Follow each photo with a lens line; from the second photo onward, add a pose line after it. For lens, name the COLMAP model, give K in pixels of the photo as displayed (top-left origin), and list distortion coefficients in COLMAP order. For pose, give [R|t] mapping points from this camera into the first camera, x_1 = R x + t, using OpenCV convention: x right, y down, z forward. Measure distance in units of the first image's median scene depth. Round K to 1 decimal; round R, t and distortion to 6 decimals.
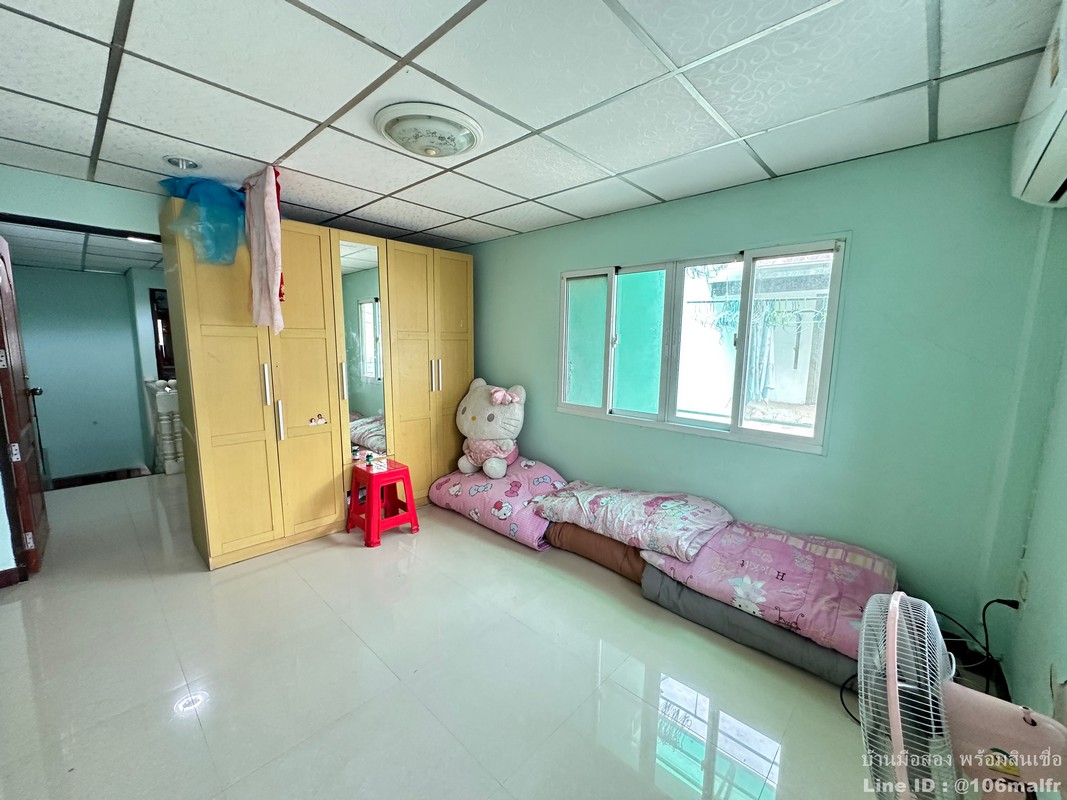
lens RADIAL K [[429.8, 0, 532.5], [0, 429.8, 404.2], [0, 0, 1]] dist [-0.002894, 0.000224]
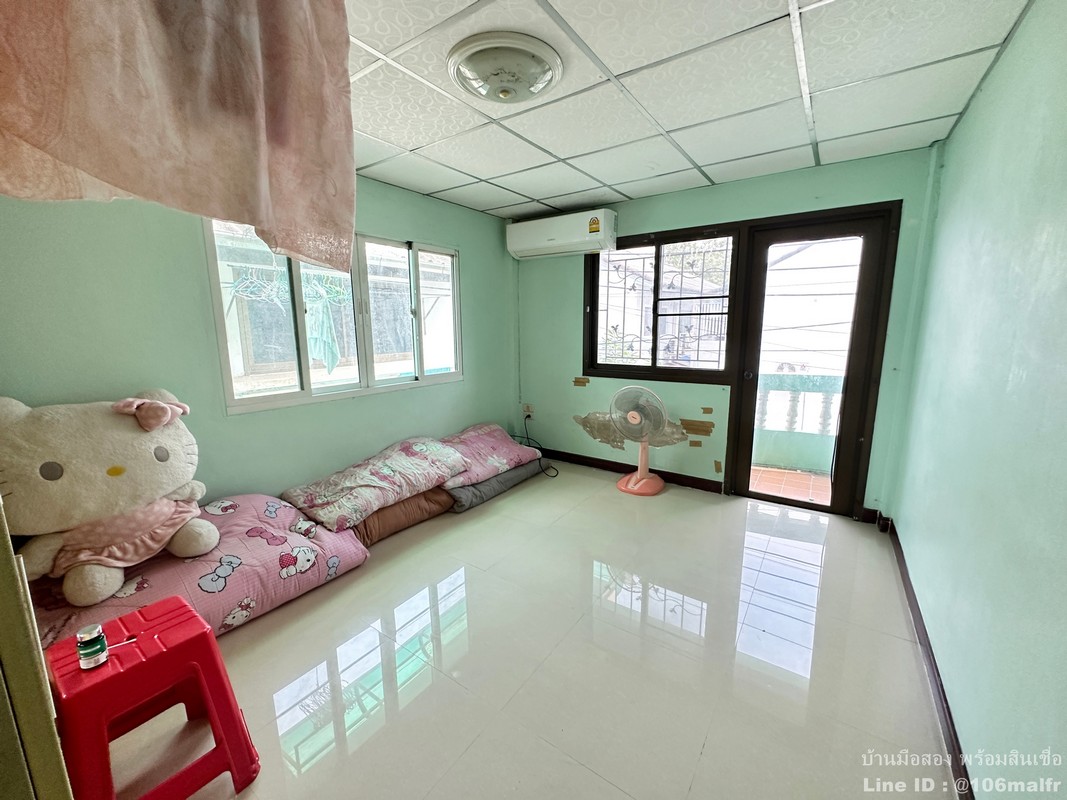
lens RADIAL K [[429.8, 0, 533.9], [0, 429.8, 393.8], [0, 0, 1]] dist [-0.002894, 0.000224]
pose [[-0.140913, -0.174013, 0.974609, -0.874054], [0.145954, 0.970024, 0.194297, -0.101107], [-0.979204, 0.169627, -0.111291, 0.793213]]
